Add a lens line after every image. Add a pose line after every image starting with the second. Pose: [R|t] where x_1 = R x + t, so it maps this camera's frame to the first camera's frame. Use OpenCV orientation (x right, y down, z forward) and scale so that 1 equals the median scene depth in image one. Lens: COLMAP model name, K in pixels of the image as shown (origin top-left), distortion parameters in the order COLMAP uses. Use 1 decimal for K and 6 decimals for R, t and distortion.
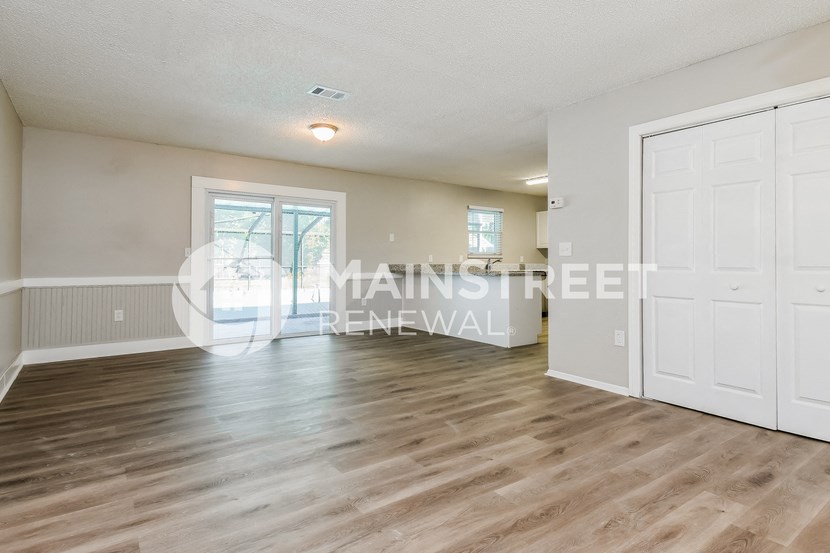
lens RADIAL K [[445.9, 0, 416.6], [0, 445.9, 256.9], [0, 0, 1]] dist [0.014055, -0.000144]
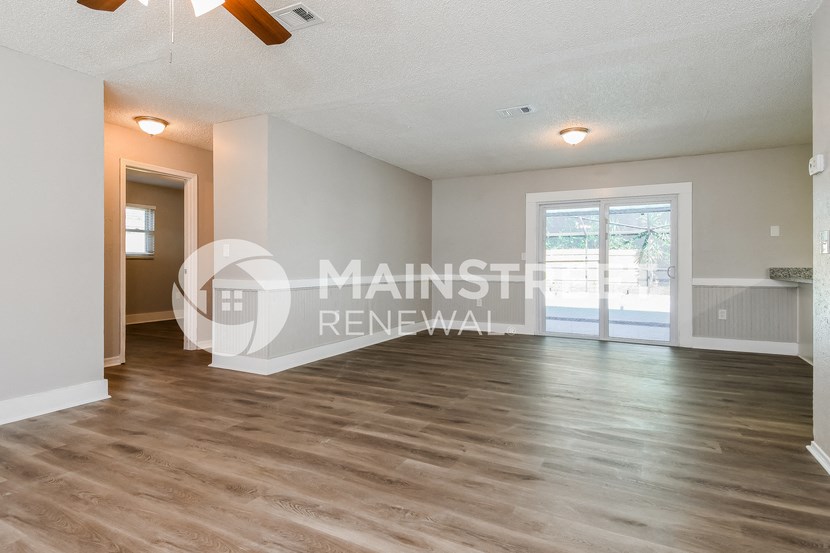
lens RADIAL K [[451.0, 0, 415.7], [0, 451.0, 264.8], [0, 0, 1]] dist [0.005773, 0.000488]
pose [[0.443899, -0.002338, -0.896074, 1.074298], [0.011689, 0.999927, 0.003182, 0.010384], [0.896000, -0.011887, 0.443894, 0.433531]]
